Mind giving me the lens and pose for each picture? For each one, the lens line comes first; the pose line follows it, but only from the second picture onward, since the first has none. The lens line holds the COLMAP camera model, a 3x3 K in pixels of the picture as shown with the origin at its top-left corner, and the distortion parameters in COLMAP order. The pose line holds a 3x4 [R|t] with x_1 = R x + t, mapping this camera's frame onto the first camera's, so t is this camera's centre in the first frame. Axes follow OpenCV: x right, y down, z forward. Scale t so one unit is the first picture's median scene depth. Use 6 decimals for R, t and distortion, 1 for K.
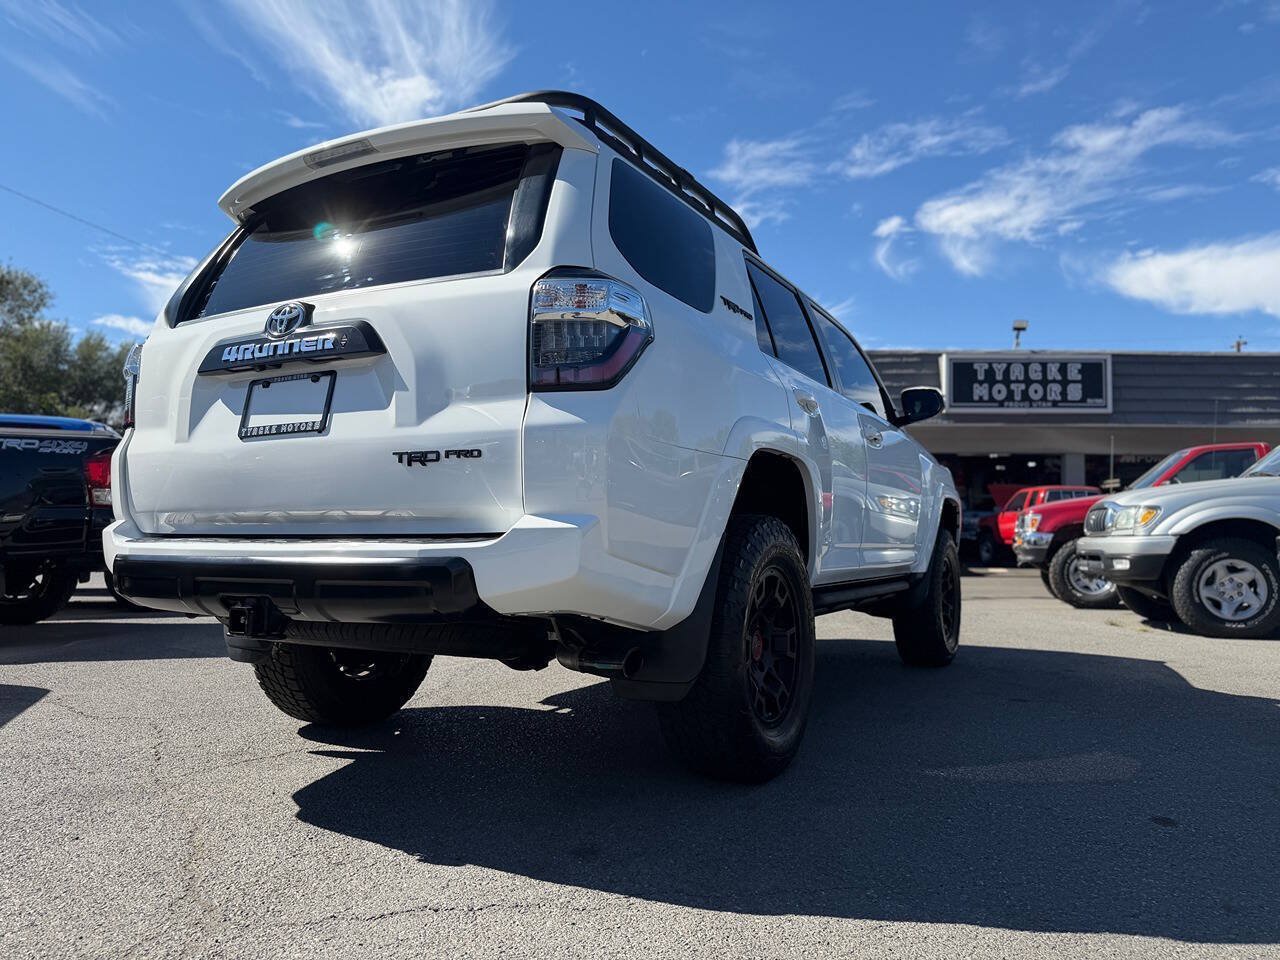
lens RADIAL K [[972.1, 0, 632.3], [0, 972.1, 479.0], [0, 0, 1]] dist [0.082896, -0.082506]
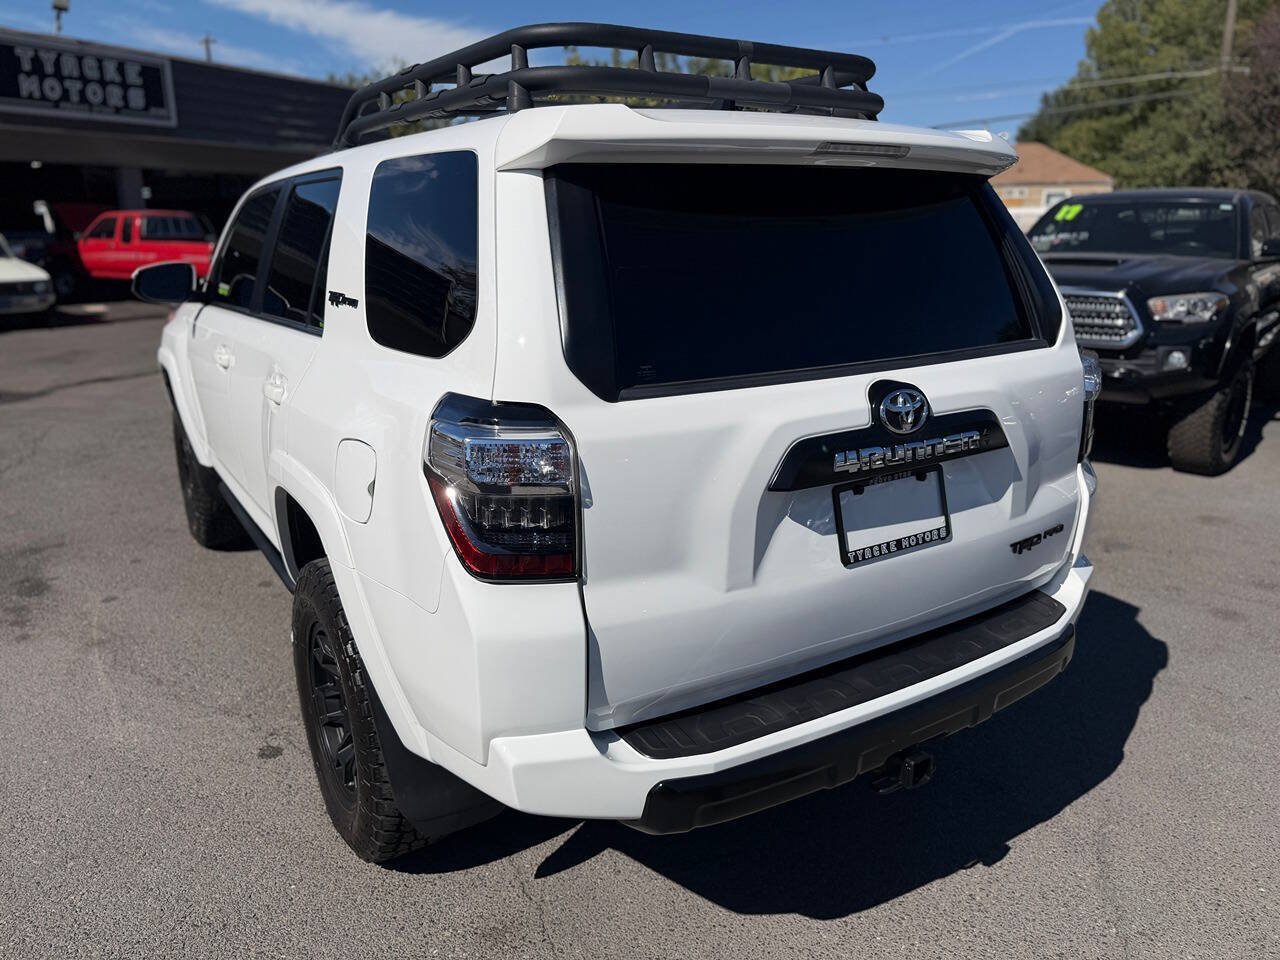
lens RADIAL K [[972.1, 0, 632.3], [0, 972.1, 479.0], [0, 0, 1]] dist [0.082896, -0.082506]
pose [[0.464854, -0.246302, 0.850438, -0.891295], [-0.053814, 0.950892, 0.304810, -0.264563], [-0.883750, -0.187458, 0.428772, 0.670197]]
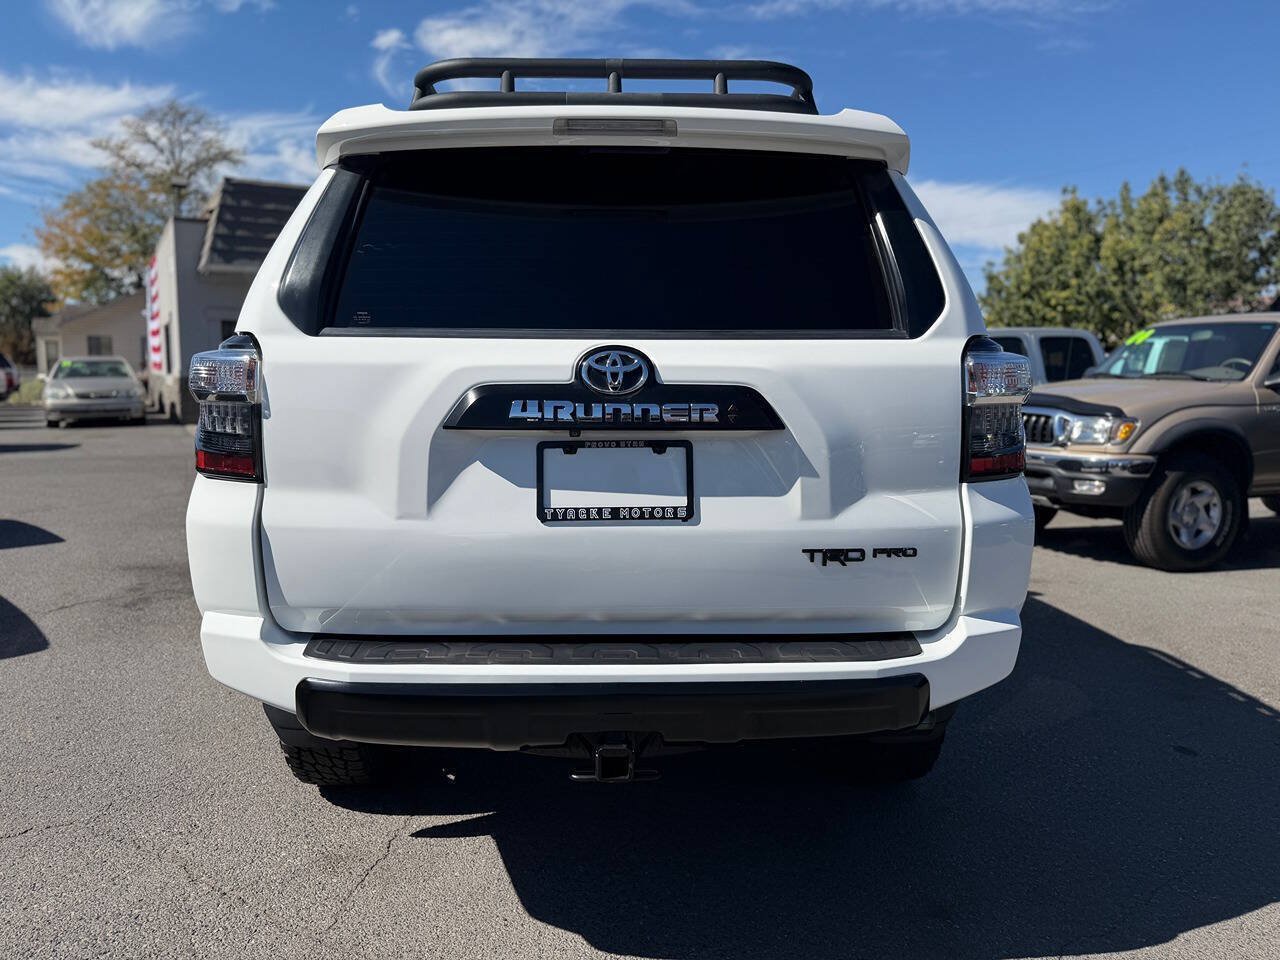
lens RADIAL K [[972.1, 0, 632.3], [0, 972.1, 479.0], [0, 0, 1]] dist [0.082896, -0.082506]
pose [[0.864656, -0.056659, 0.499159, -0.576103], [-0.032039, 0.985377, 0.167348, -0.163757], [-0.501342, -0.160691, 0.850197, 0.259640]]
